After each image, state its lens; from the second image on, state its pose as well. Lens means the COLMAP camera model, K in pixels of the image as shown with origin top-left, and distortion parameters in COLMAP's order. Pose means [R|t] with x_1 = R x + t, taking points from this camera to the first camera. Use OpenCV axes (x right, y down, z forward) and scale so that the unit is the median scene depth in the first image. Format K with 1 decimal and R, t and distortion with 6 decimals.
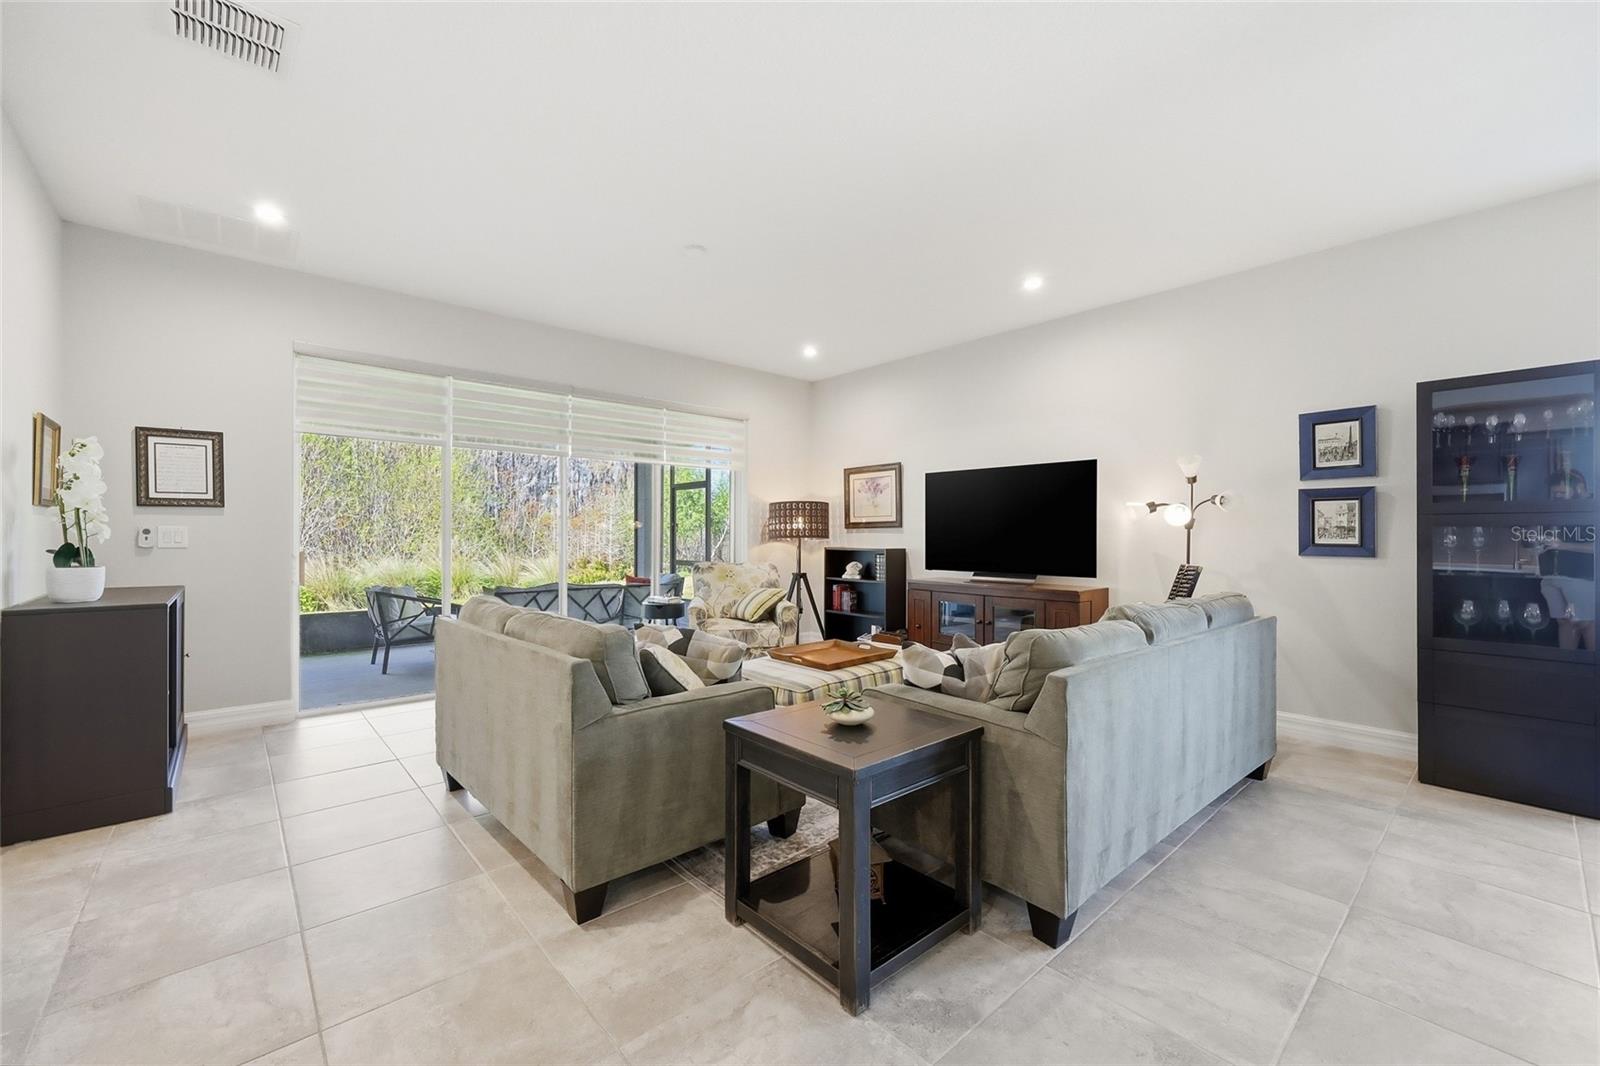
lens RADIAL K [[645.5, 0, 801.0], [0, 645.5, 534.3], [0, 0, 1]] dist [-0.002510, 0.000022]
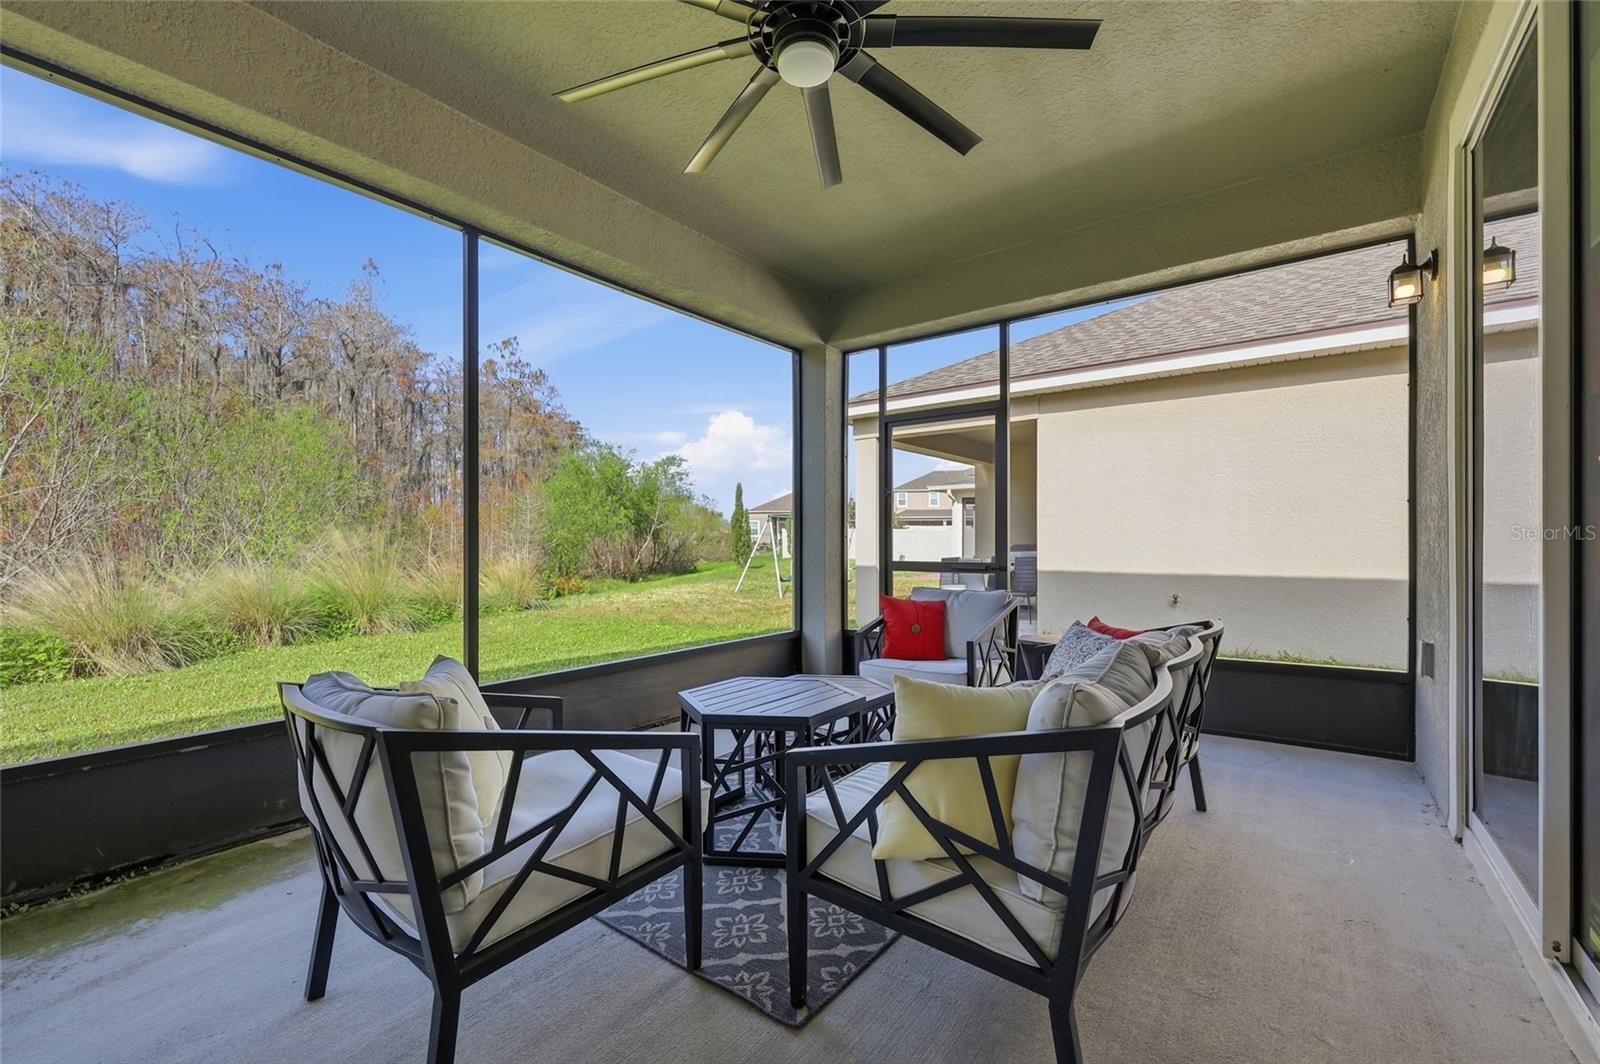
lens RADIAL K [[645.5, 0, 798.6], [0, 645.5, 534.0], [0, 0, 1]] dist [-0.002510, 0.000022]
pose [[0.981935, -0.001764, 0.189213, -0.064333], [0.002923, 0.999979, -0.005847, 0.003501], [-0.189198, 0.006294, 0.981919, 0.088200]]
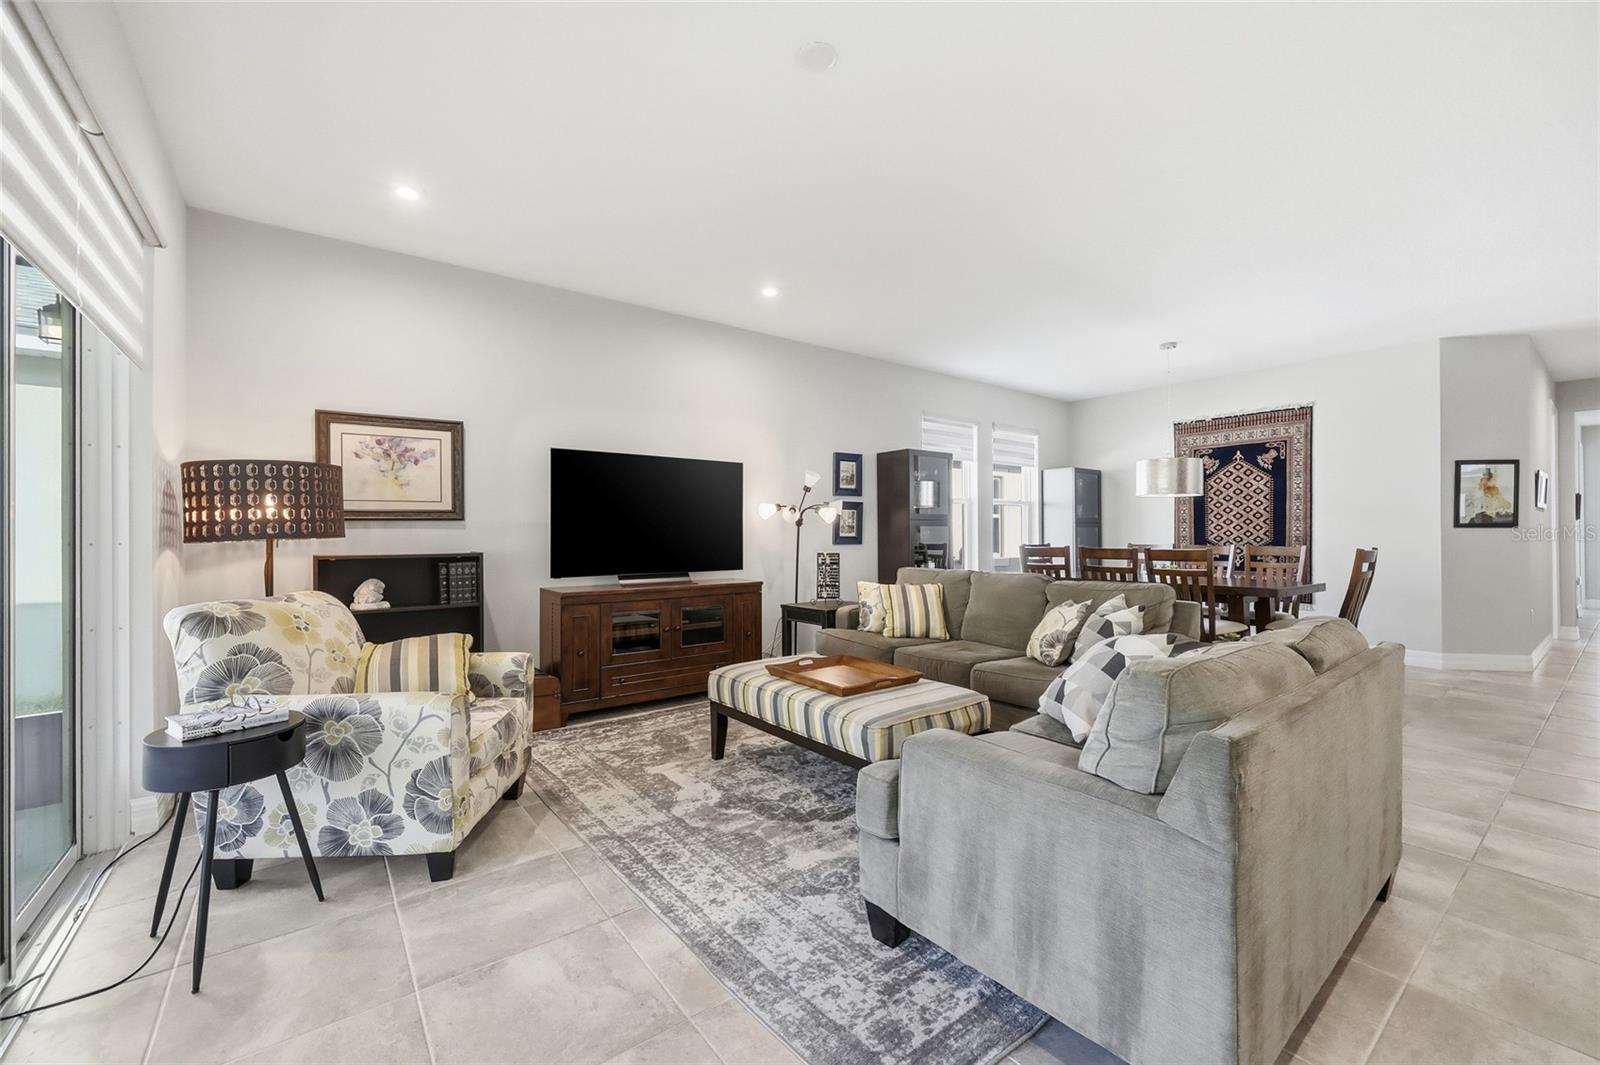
lens RADIAL K [[645.5, 0, 792.5], [0, 645.5, 532.1], [0, 0, 1]] dist [-0.002510, 0.000022]
pose [[0.081307, -0.001954, 0.996687, -0.474371], [0.001667, 0.999997, 0.001824, 0.000625], [-0.996688, 0.001513, 0.081310, 0.606248]]
